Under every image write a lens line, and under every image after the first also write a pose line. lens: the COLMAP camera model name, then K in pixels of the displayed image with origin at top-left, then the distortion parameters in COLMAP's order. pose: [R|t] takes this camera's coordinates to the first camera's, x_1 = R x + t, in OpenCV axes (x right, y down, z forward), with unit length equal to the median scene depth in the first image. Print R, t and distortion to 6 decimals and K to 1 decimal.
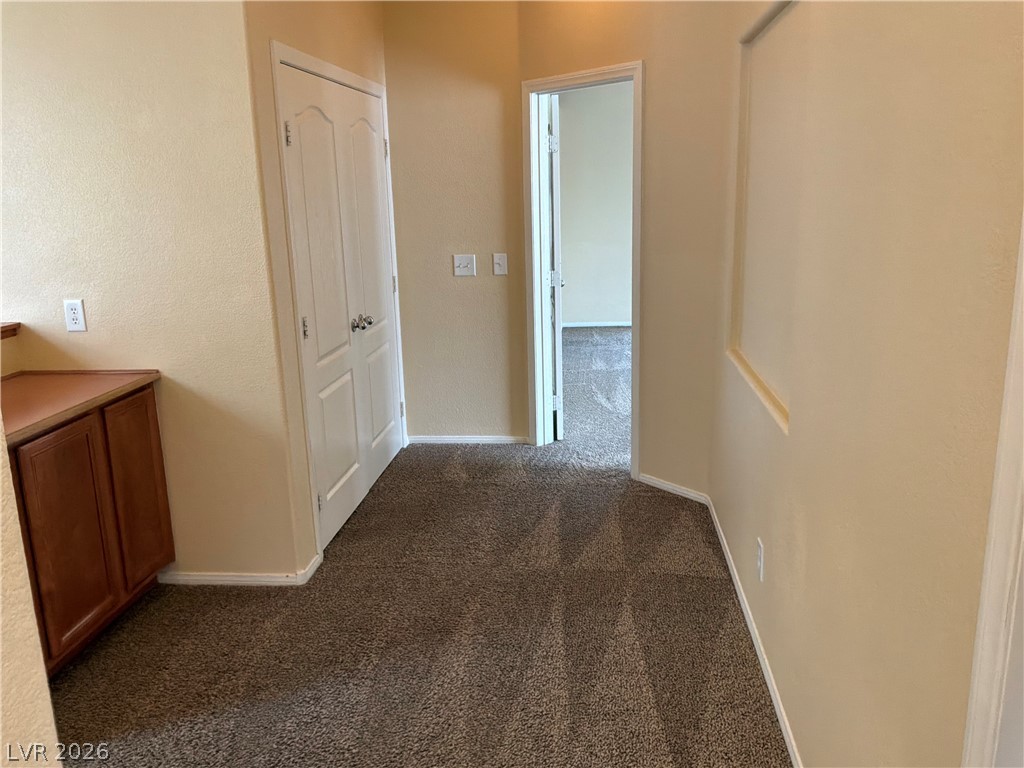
lens RADIAL K [[852.8, 0, 507.1], [0, 852.8, 382.7], [0, 0, 1]] dist [0.044673, -0.027355]
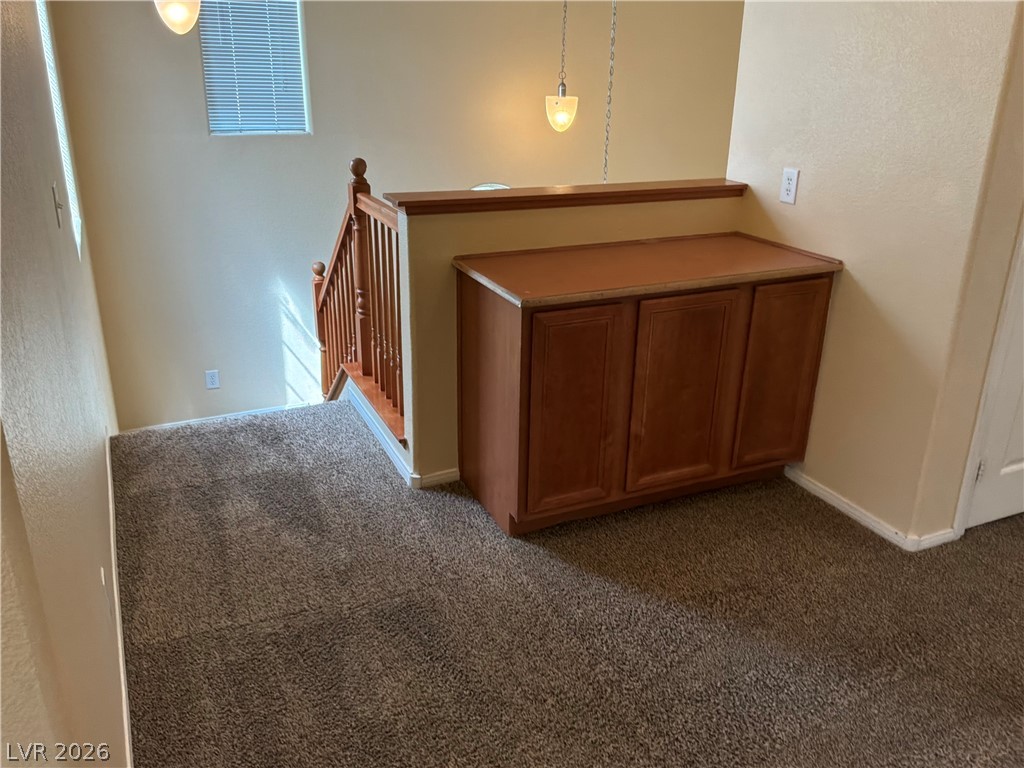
lens RADIAL K [[852.8, 0, 512.1], [0, 852.8, 386.9], [0, 0, 1]] dist [0.044673, -0.027355]
pose [[0.538595, 0.354732, -0.764252, 0.148051], [-0.233451, 0.934370, 0.269172, -0.054473], [0.809578, 0.033440, 0.586059, 0.190609]]
